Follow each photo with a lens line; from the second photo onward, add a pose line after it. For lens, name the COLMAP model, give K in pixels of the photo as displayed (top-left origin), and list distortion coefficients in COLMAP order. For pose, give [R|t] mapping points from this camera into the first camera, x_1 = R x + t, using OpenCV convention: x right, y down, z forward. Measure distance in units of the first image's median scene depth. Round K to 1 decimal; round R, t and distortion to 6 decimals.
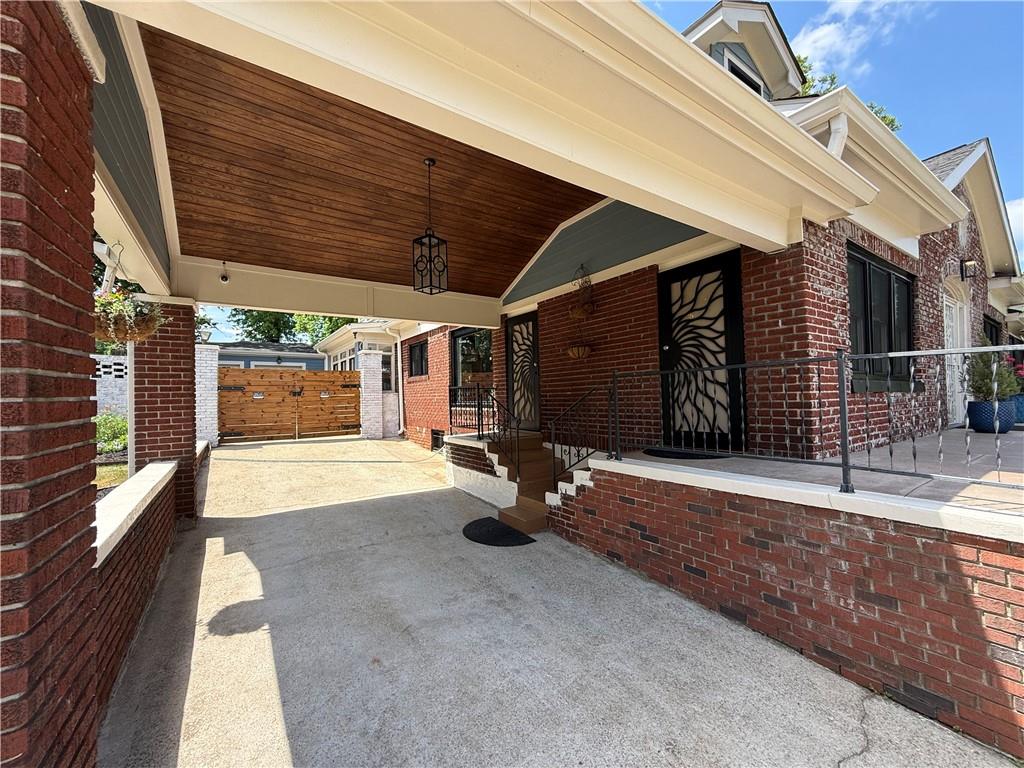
lens RADIAL K [[409.2, 0, 511.1], [0, 409.2, 388.6], [0, 0, 1]] dist [0.001384, -0.000274]
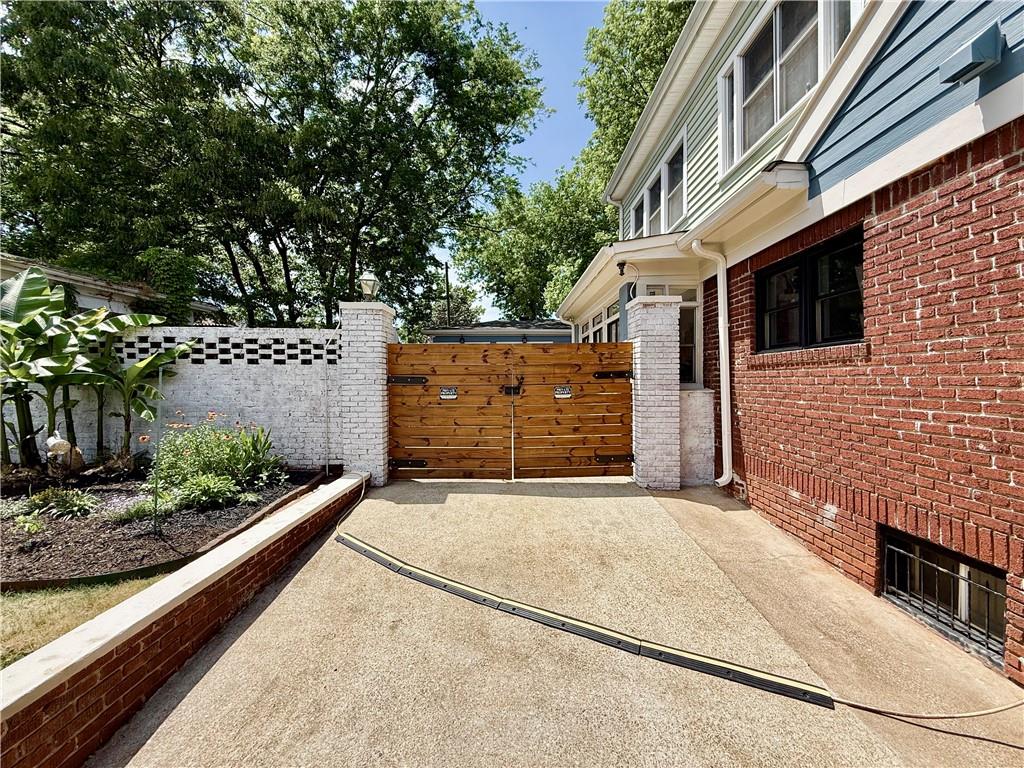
lens RADIAL K [[409.2, 0, 513.0], [0, 409.2, 380.9], [0, 0, 1]] dist [0.001384, -0.000274]
pose [[0.833740, 0.013025, -0.552004, -0.489311], [0.003498, 0.999577, 0.028870, -0.028138], [0.552146, -0.026002, 0.833342, 1.164911]]
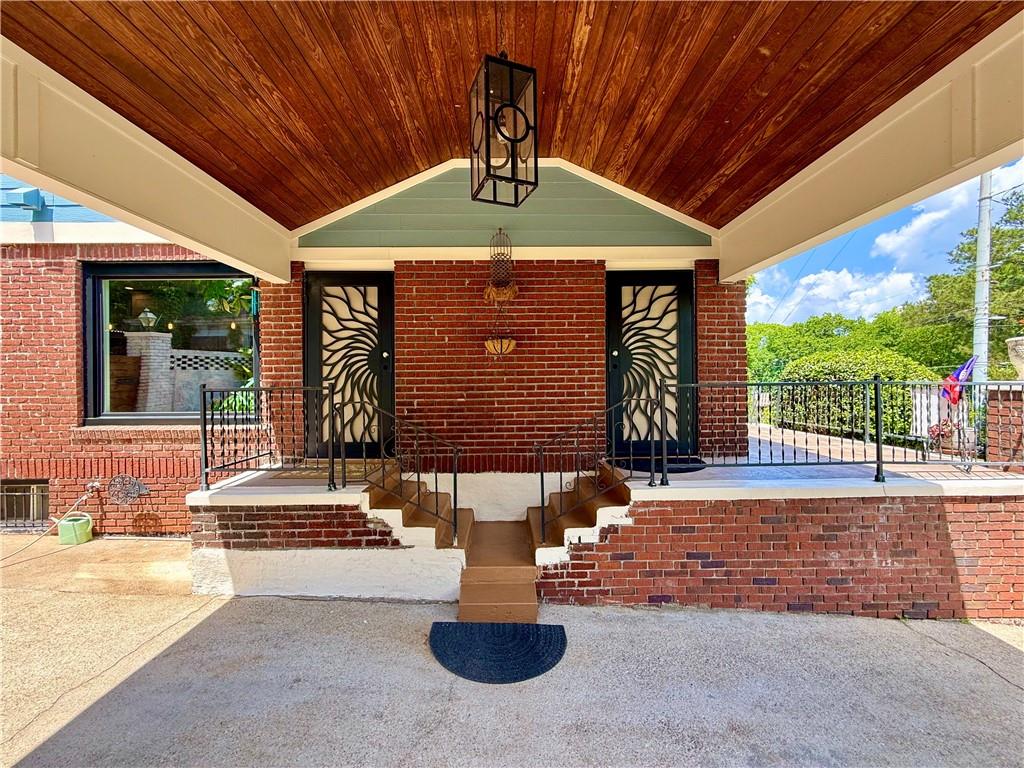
lens RADIAL K [[409.2, 0, 512.7], [0, 409.2, 386.3], [0, 0, 1]] dist [0.001384, -0.000274]
pose [[0.552092, 0.009117, 0.833733, -0.464621], [-0.021186, 0.999771, 0.003097, -0.019531], [-0.833514, -0.019373, 0.552159, 0.595782]]
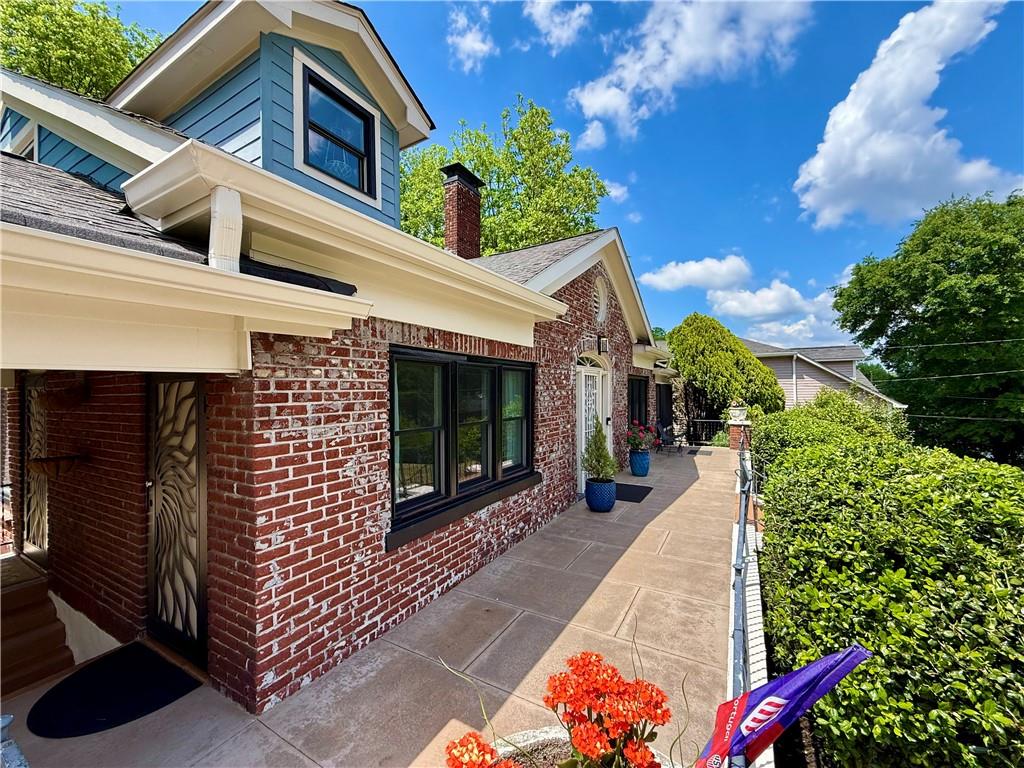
lens RADIAL K [[409.2, 0, 511.6], [0, 409.2, 387.7], [0, 0, 1]] dist [0.001384, -0.000274]
pose [[0.898758, 0.008460, 0.438363, 0.528010], [-0.012852, 0.999893, 0.007053, -0.225986], [-0.438257, -0.011973, 0.898770, 0.163855]]
